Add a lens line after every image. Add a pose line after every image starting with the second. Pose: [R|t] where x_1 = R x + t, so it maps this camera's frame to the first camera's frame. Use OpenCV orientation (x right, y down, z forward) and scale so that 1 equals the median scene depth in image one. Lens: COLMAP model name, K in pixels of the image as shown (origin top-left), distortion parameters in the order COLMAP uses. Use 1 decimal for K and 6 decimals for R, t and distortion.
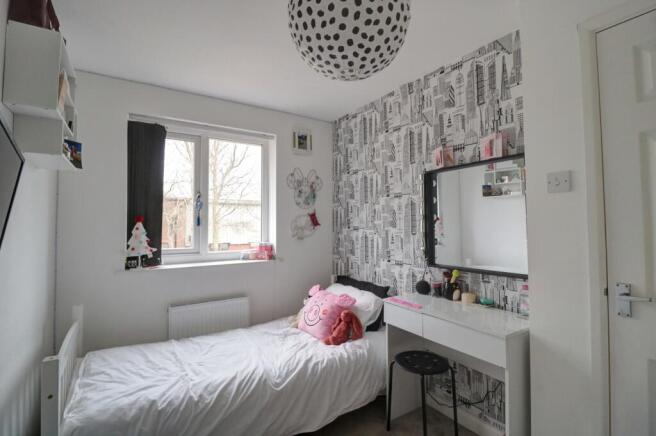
lens RADIAL K [[320.1, 0, 328.0], [0, 320.1, 218.0], [0, 0, 1]] dist [0.001591, -0.000576]
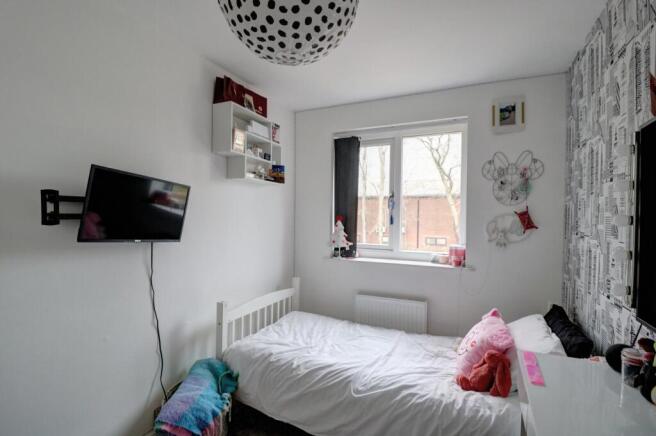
lens RADIAL K [[317.9, 0, 319.2], [0, 317.9, 229.6], [0, 0, 1]] dist [-0.003187, -0.001689]
pose [[0.518468, 0.041184, -0.854105, 0.403391], [0.000366, 0.998829, 0.048385, -0.010677], [0.855097, -0.025399, 0.517846, 0.287592]]
